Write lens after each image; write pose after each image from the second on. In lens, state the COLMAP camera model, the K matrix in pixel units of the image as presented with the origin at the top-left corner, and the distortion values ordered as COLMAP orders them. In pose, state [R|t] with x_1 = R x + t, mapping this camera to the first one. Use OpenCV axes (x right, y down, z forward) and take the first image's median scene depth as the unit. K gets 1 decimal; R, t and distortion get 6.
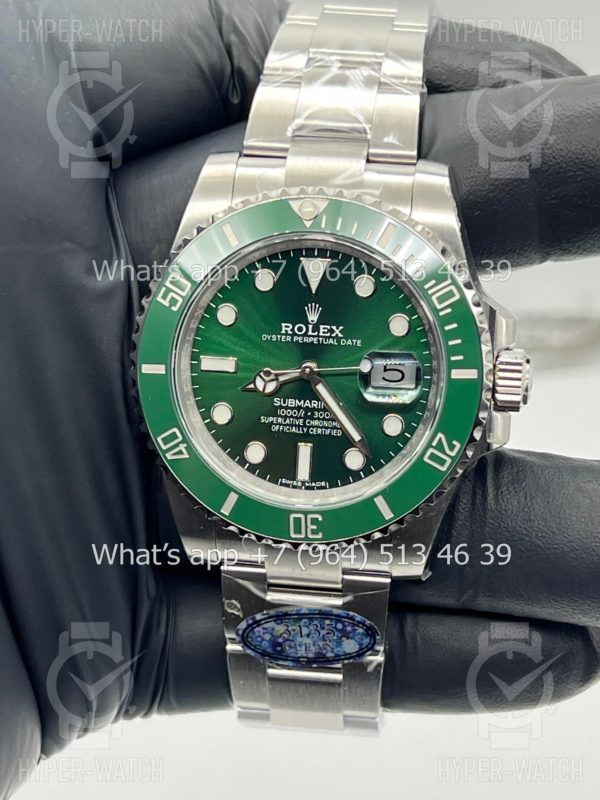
lens RADIAL K [[1835.7, 0, 297.5], [0, 1835.7, 383.5], [0, 0, 1]] dist [0.229003, 0.000000]
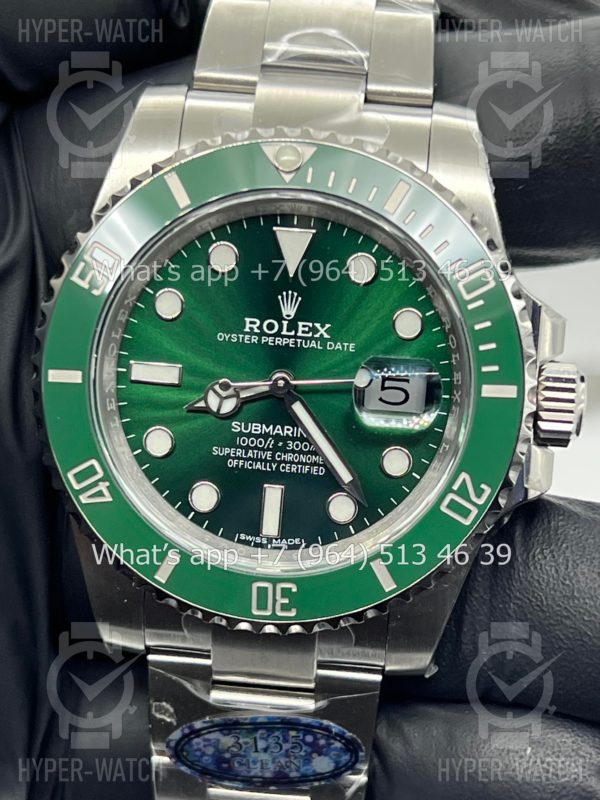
lens RADIAL K [[1835.7, 0, 298.9], [0, 1835.7, 450.3], [0, 0, 1]] dist [0.229003, 0.000000]
pose [[0.996639, 0.021766, 0.078970, -0.043453], [-0.020676, 0.999680, -0.014593, 0.029328], [-0.079262, 0.012911, 0.996770, 0.278480]]
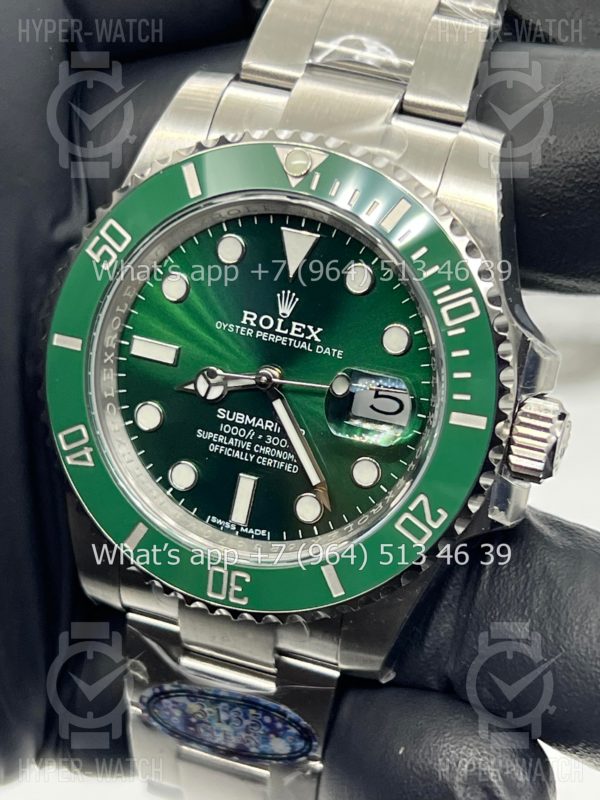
lens RADIAL K [[1835.7, 0, 303.9], [0, 1835.7, 423.3], [0, 0, 1]] dist [0.229003, 0.000000]
pose [[0.976763, 0.171414, -0.128655, 0.118081], [-0.165763, 0.984713, 0.053501, -0.031585], [0.135859, -0.030932, 0.990245, 0.267731]]
